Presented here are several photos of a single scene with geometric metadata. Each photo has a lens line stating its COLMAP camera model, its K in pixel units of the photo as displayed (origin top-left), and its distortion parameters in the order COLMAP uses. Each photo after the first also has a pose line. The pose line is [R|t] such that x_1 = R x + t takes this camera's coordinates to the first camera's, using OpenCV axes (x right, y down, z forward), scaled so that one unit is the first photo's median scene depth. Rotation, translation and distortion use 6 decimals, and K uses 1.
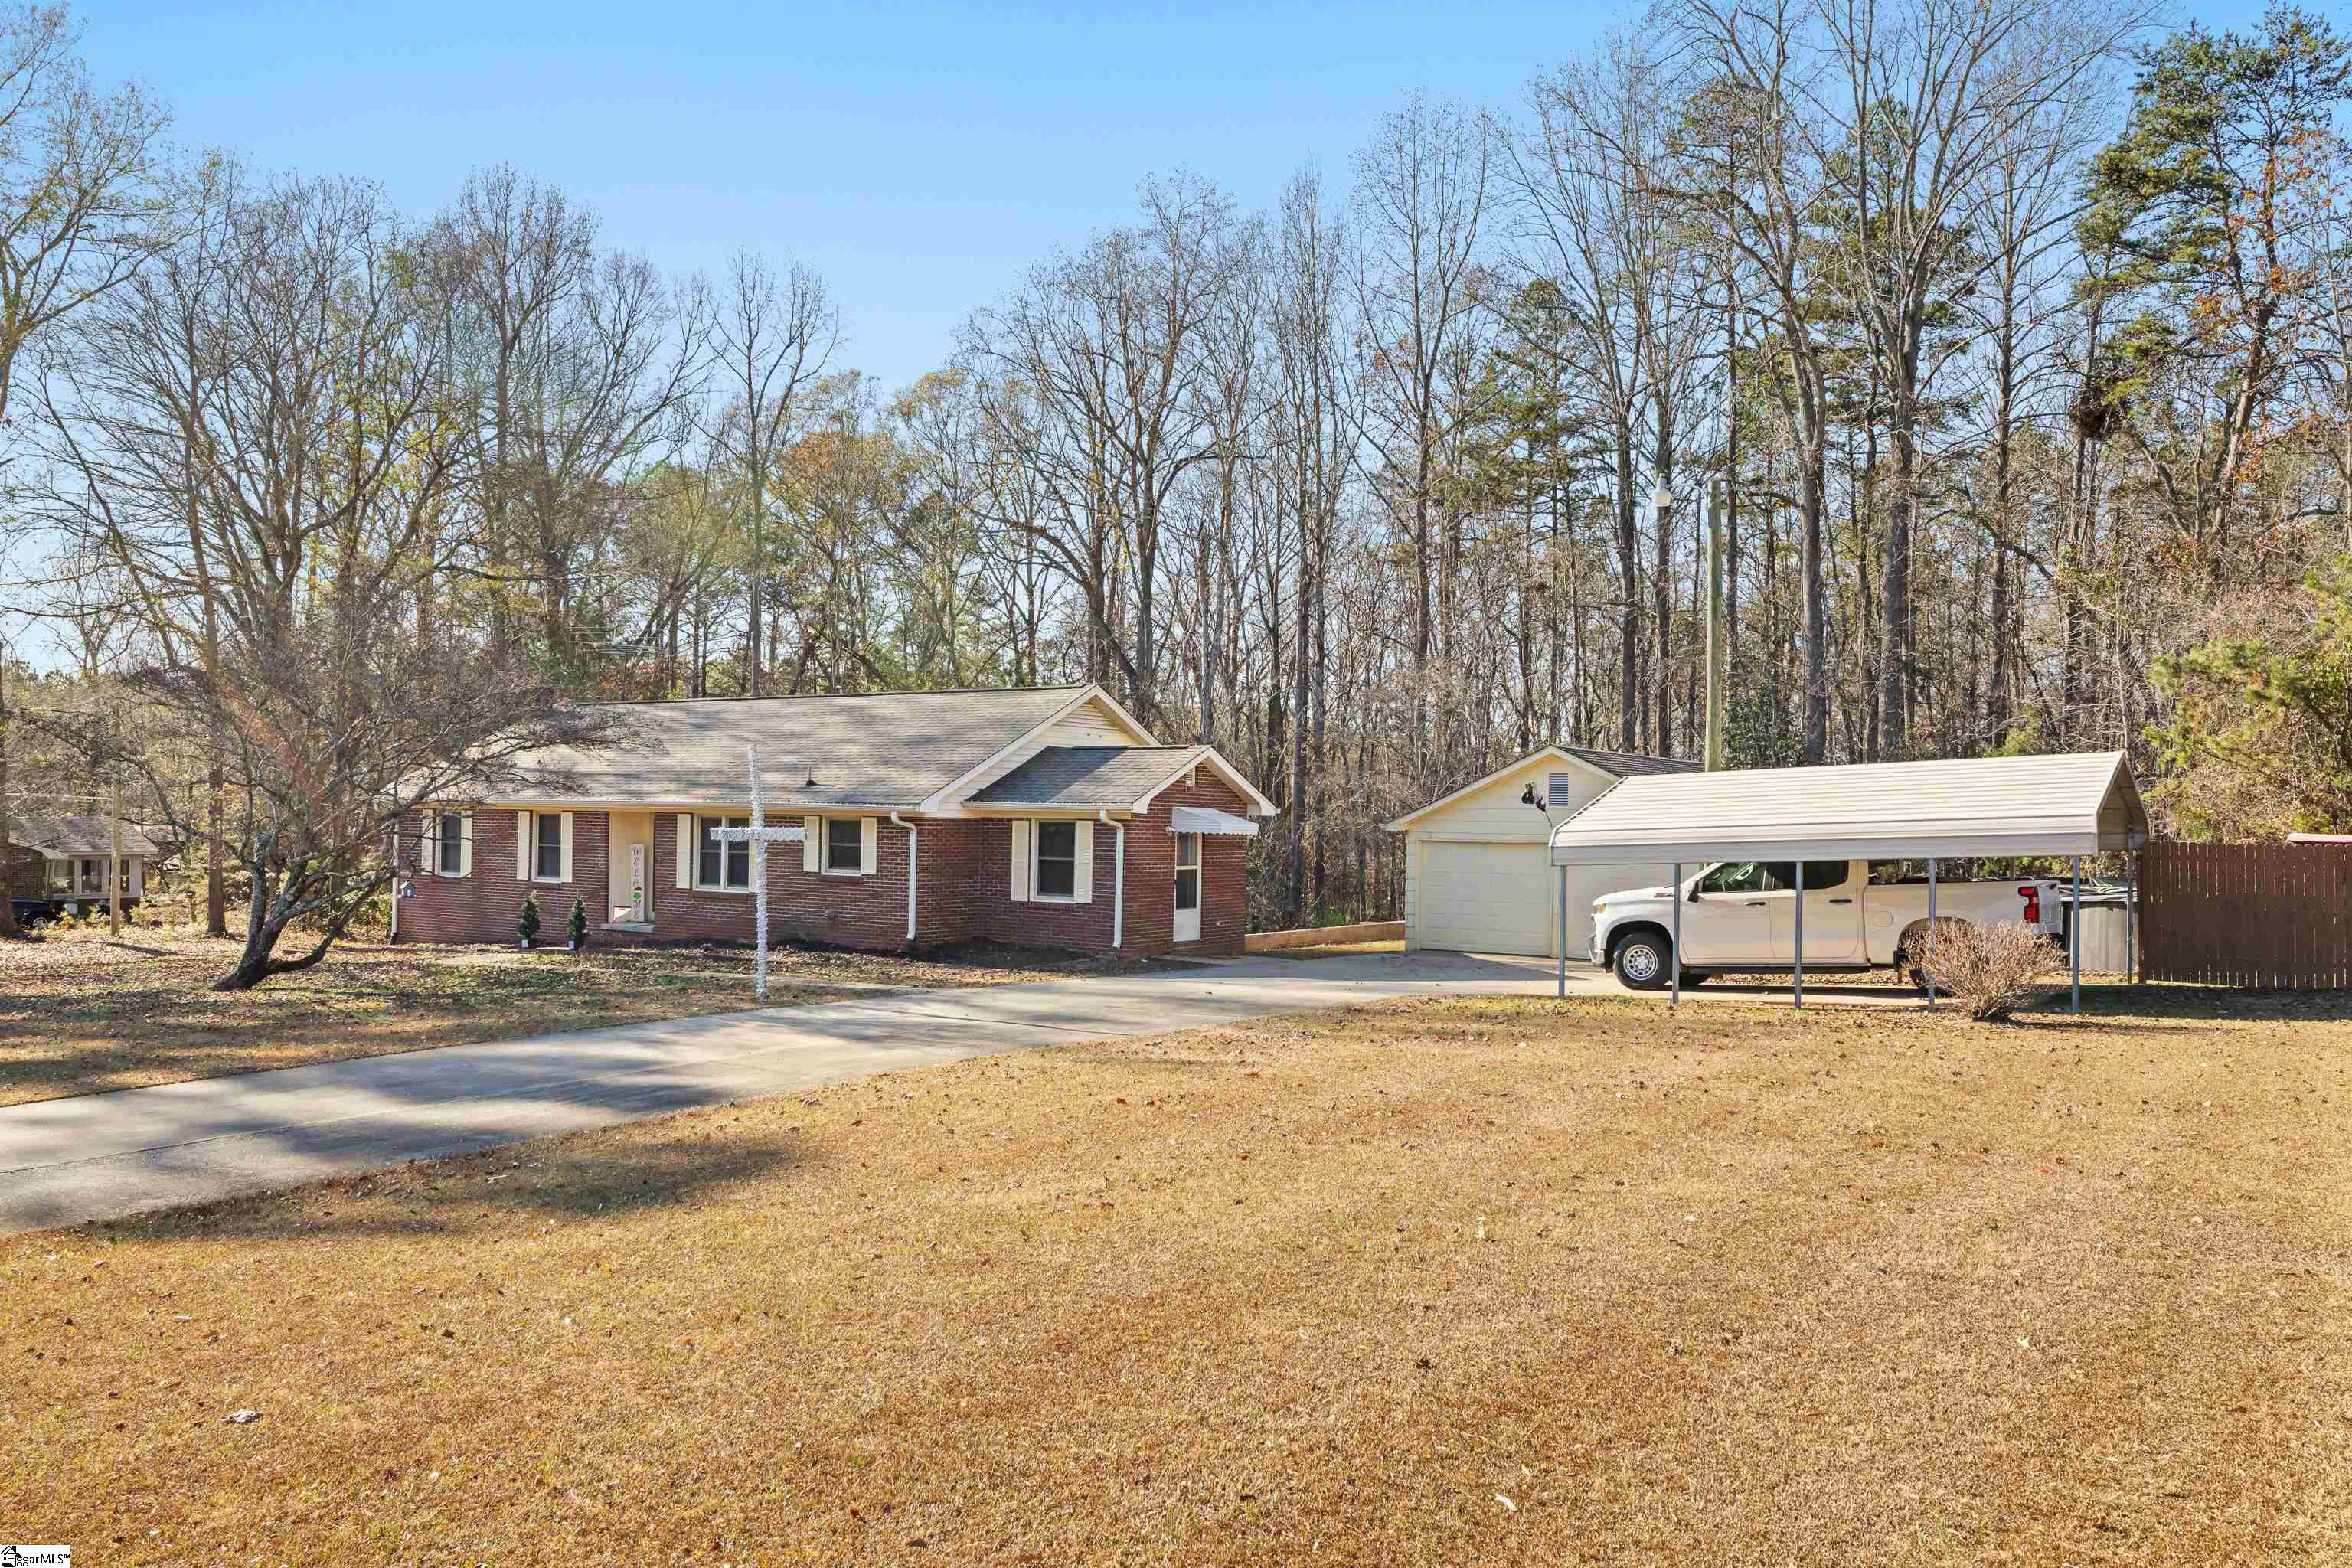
lens RADIAL K [[1779.1, 0, 1176.0], [0, 1779.1, 784.0], [0, 0, 1]] dist [0.001598, 0.002063]
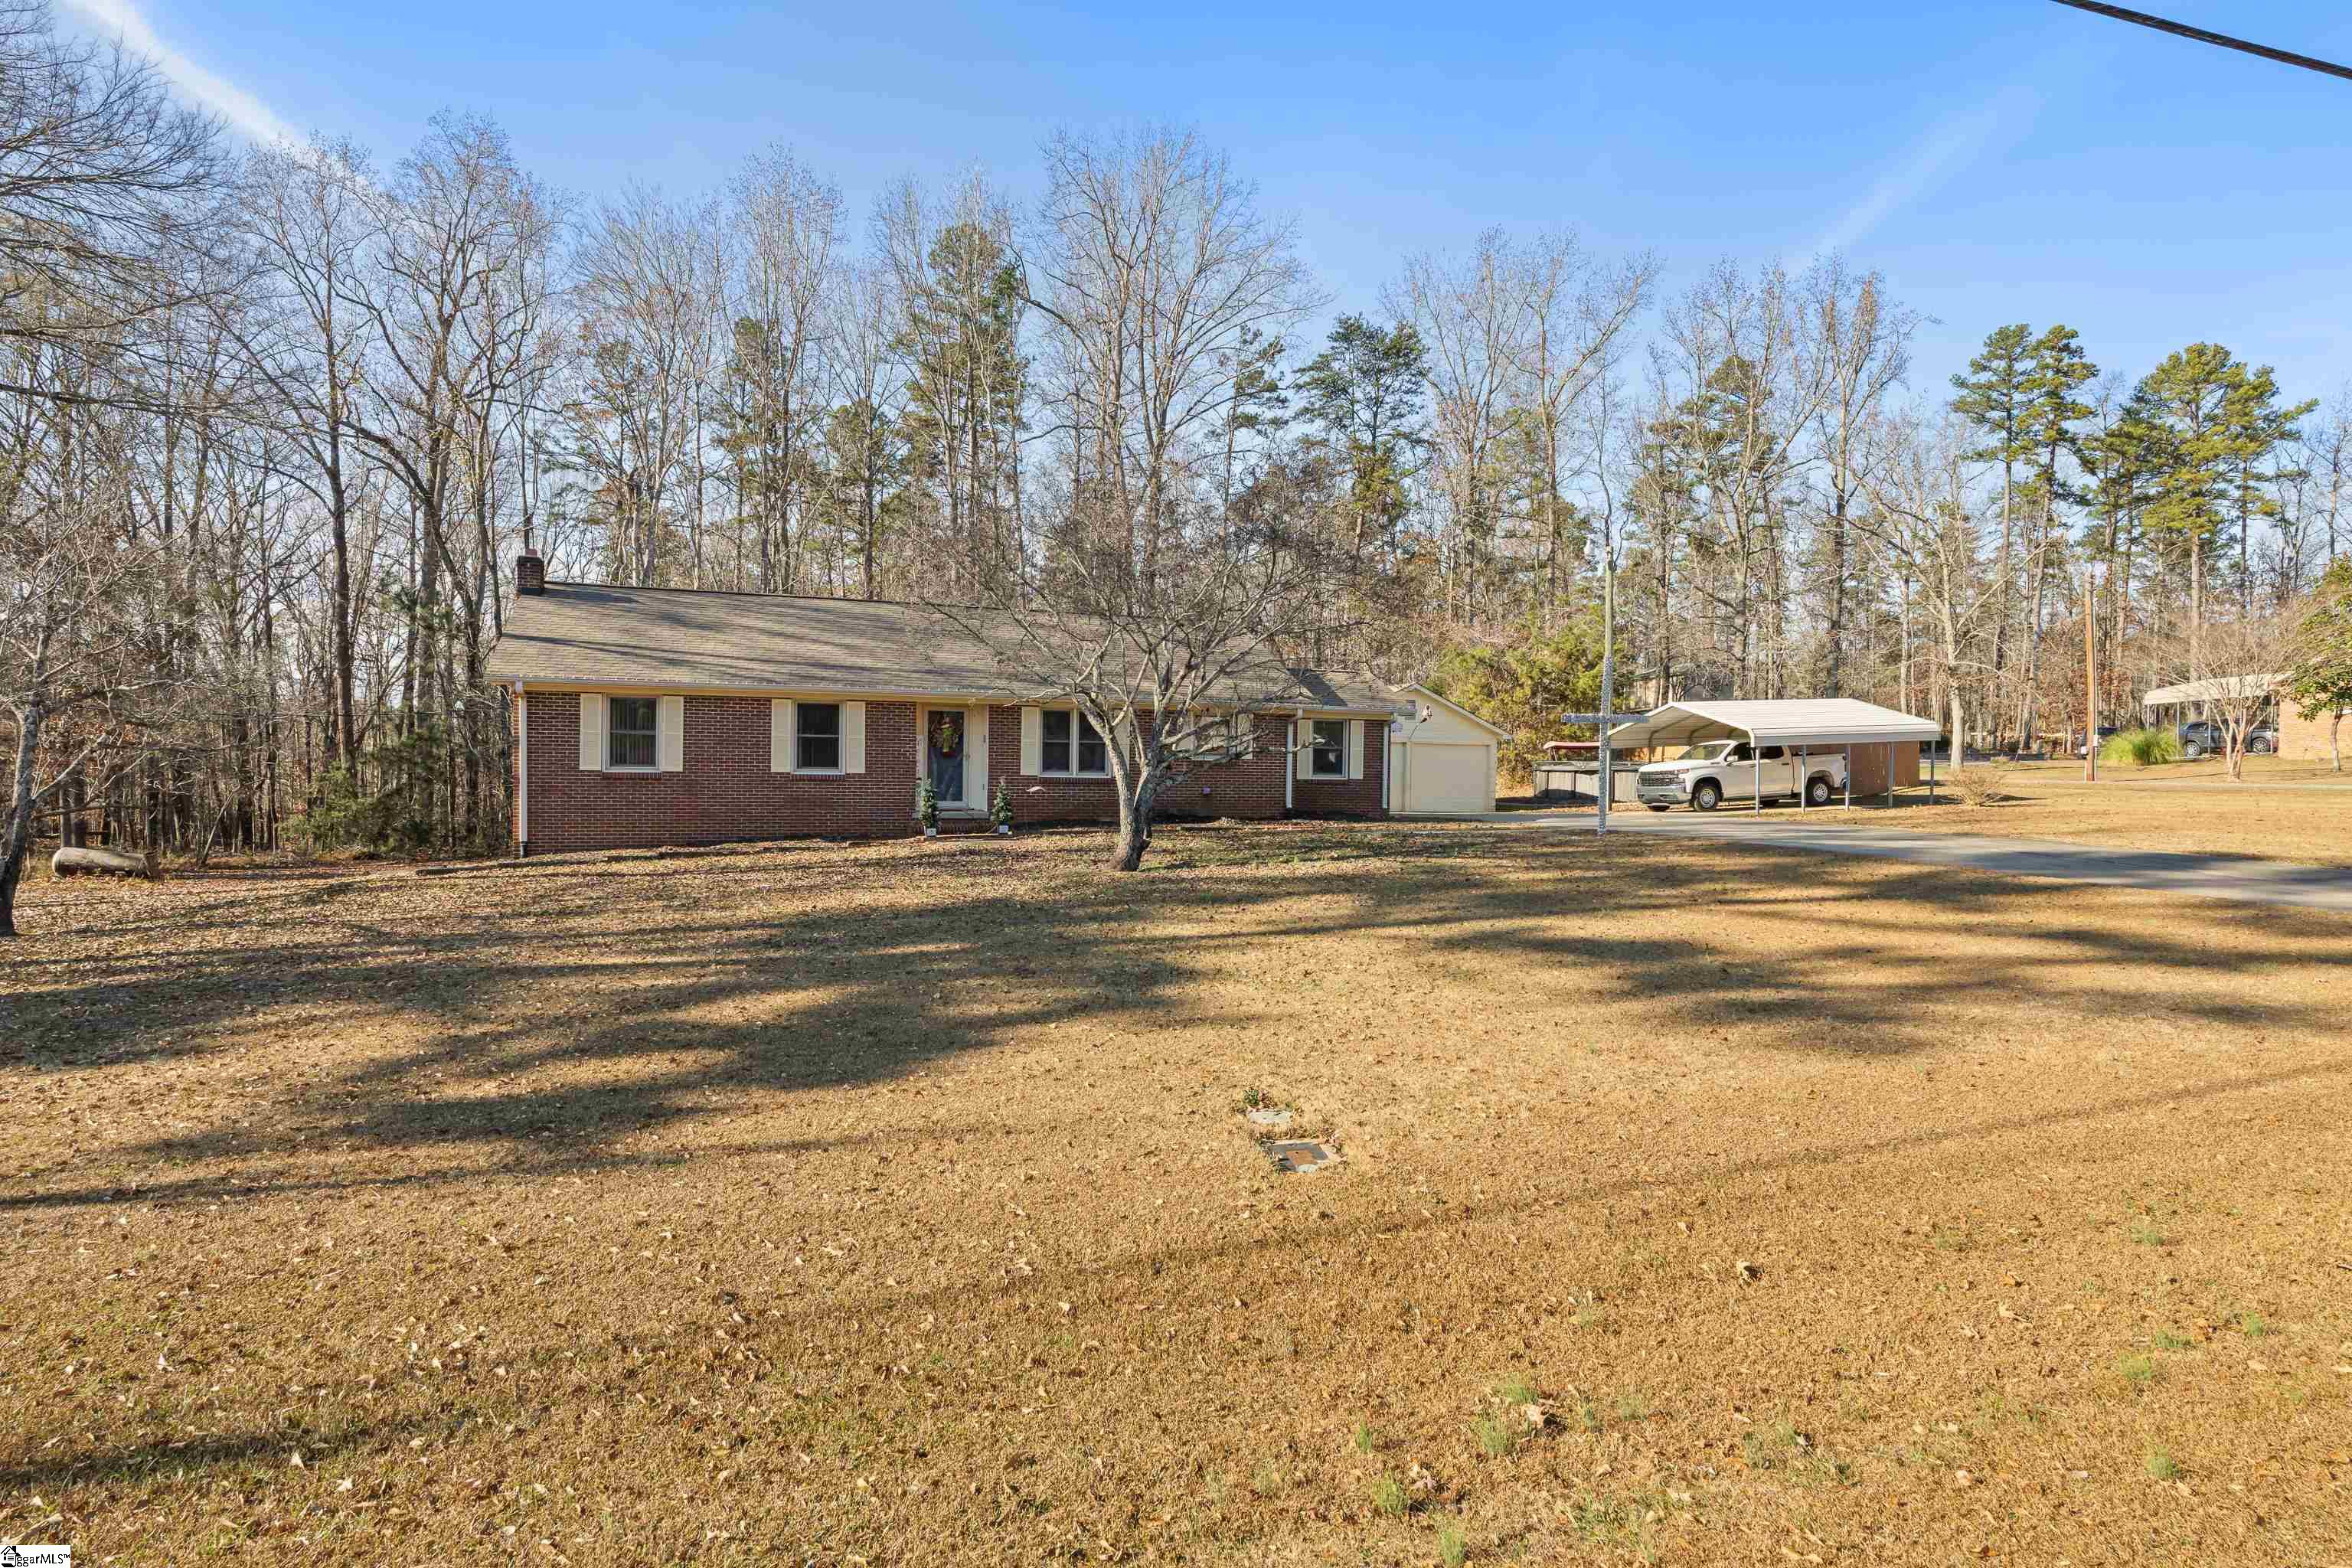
lens RADIAL K [[1221.5, 0, 1176.0], [0, 1221.5, 784.0], [0, 0, 1]] dist [-0.000752, -0.000075]
pose [[0.597038, -0.022618, 0.801894, -0.910635], [-0.024587, 0.998617, 0.046473, 0.029486], [-0.801836, -0.047462, 0.595657, 0.530353]]
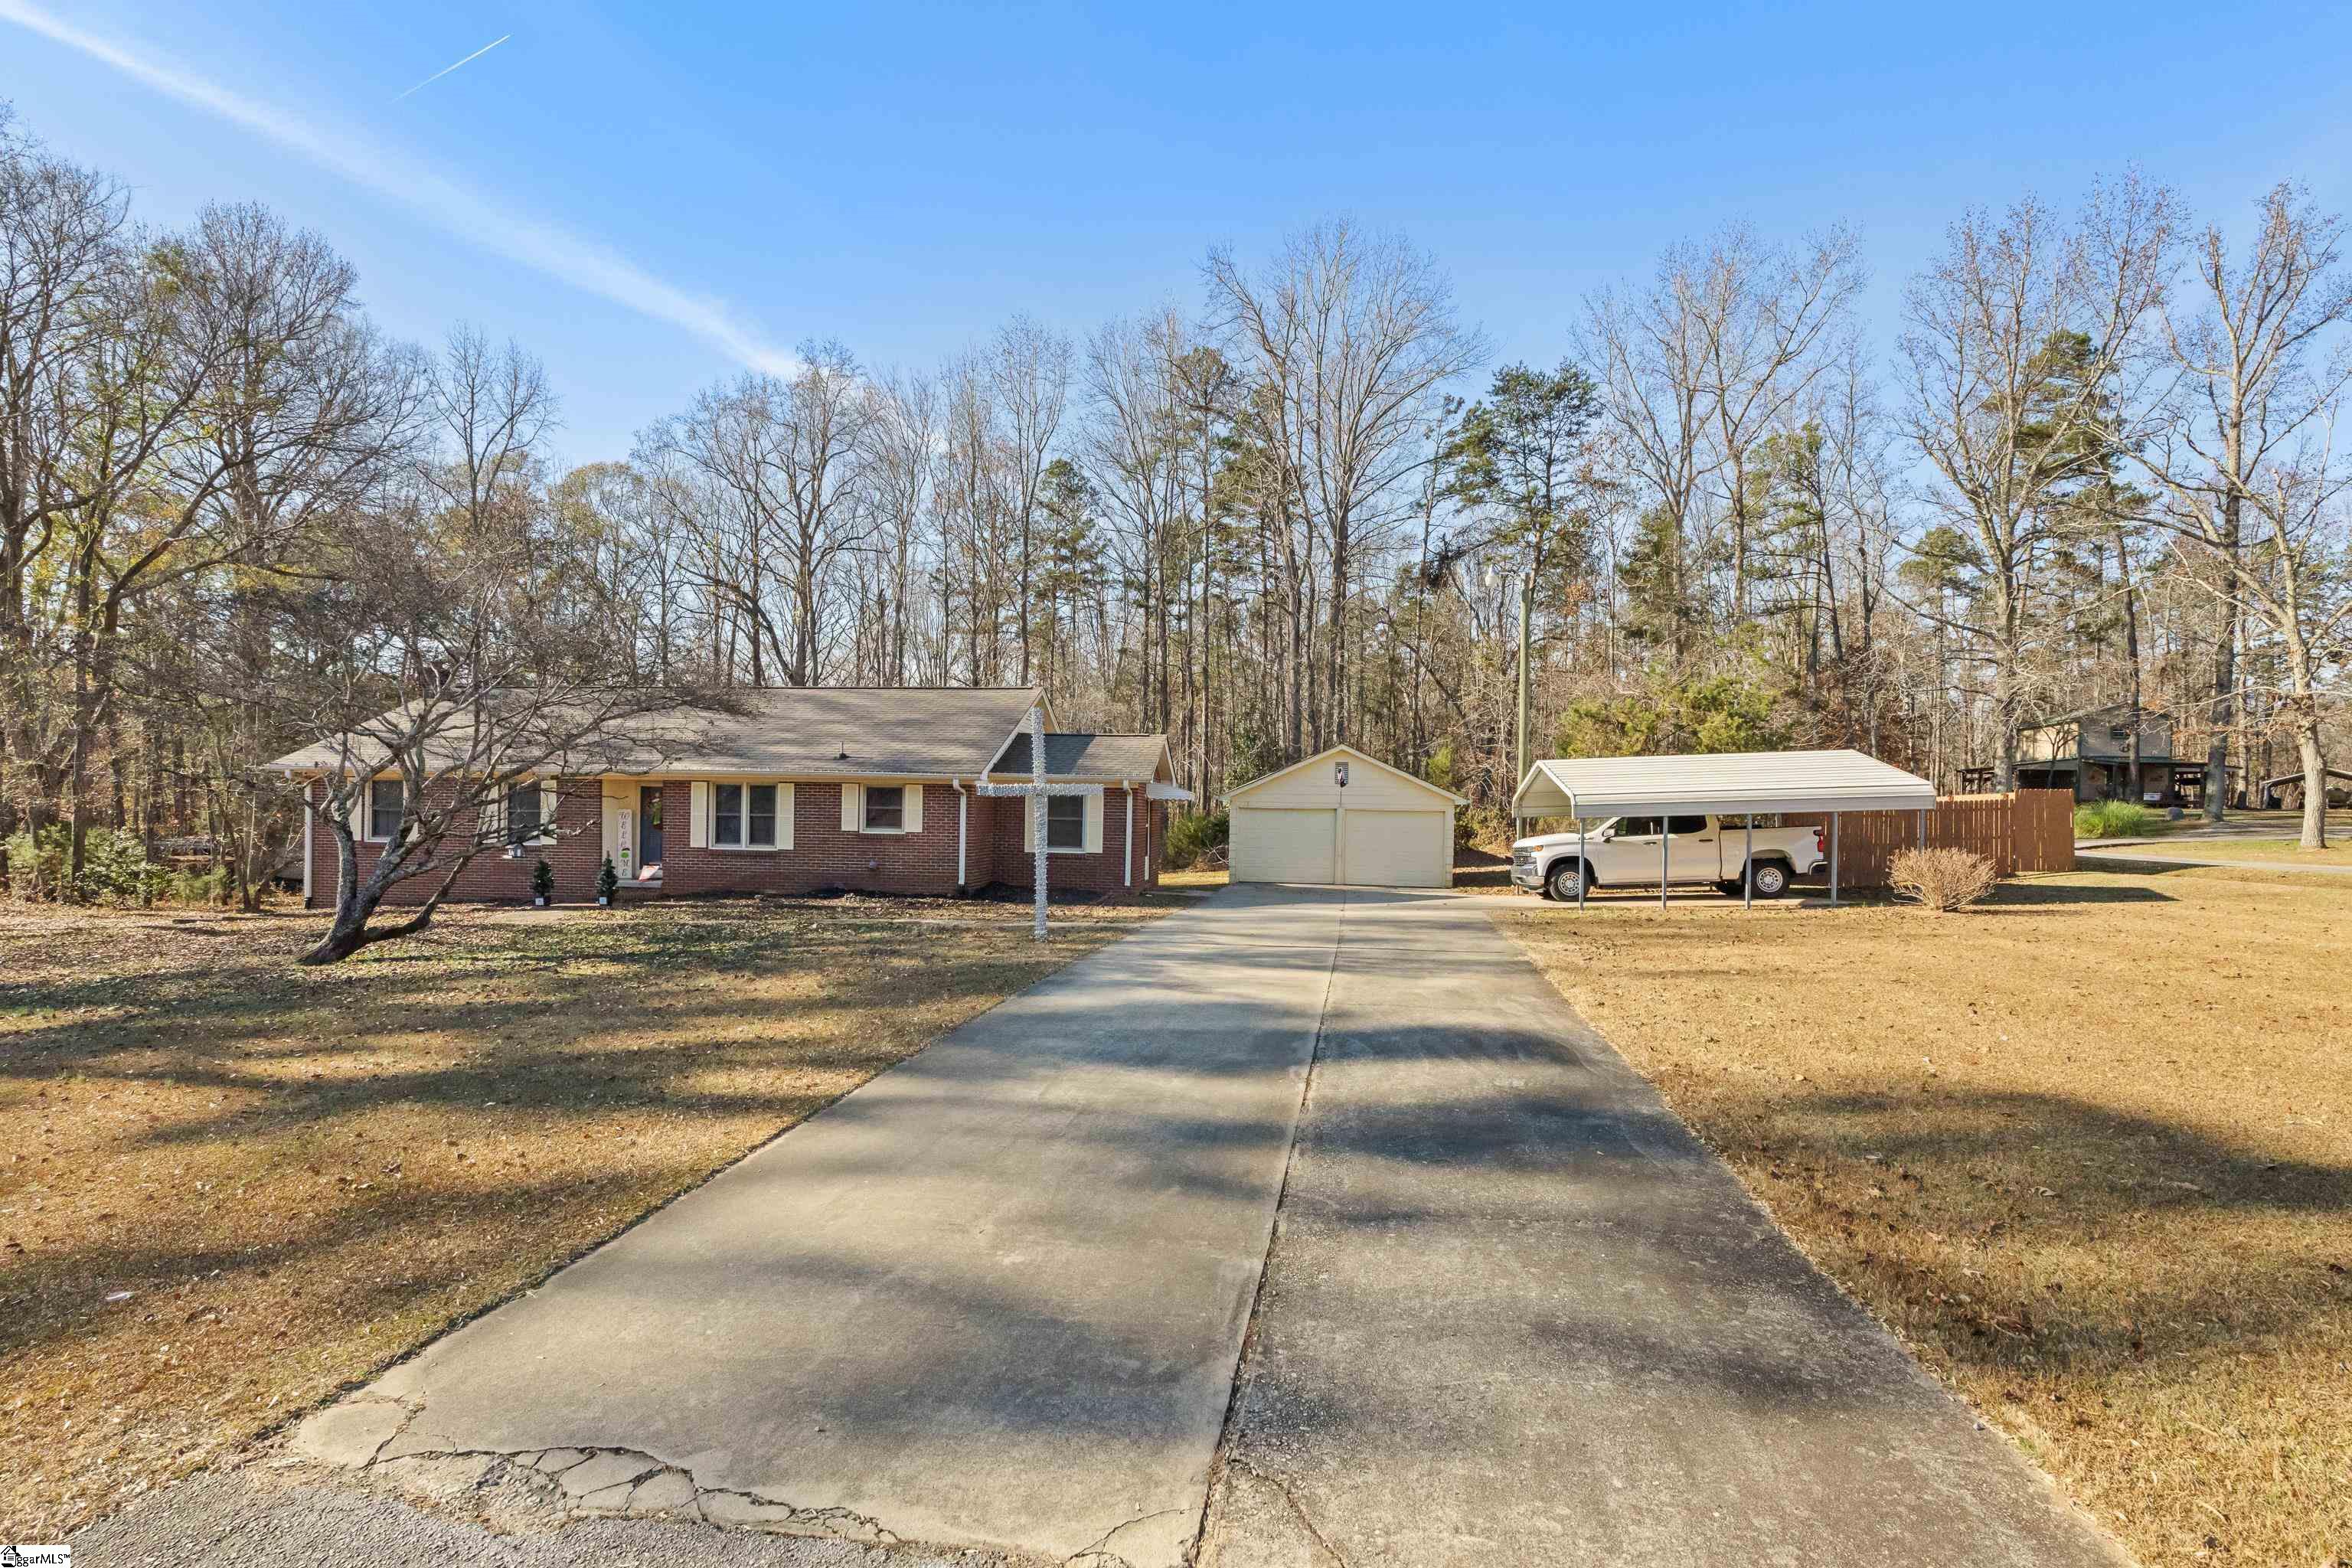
lens RADIAL K [[1064.1, 0, 1176.0], [0, 1064.1, 784.0], [0, 0, 1]] dist [0.001385, 0.000115]
pose [[0.886695, 0.011832, 0.462203, -0.354333], [-0.012301, 0.999922, -0.002000, 0.017450], [-0.462191, -0.003912, 0.886772, 0.283670]]
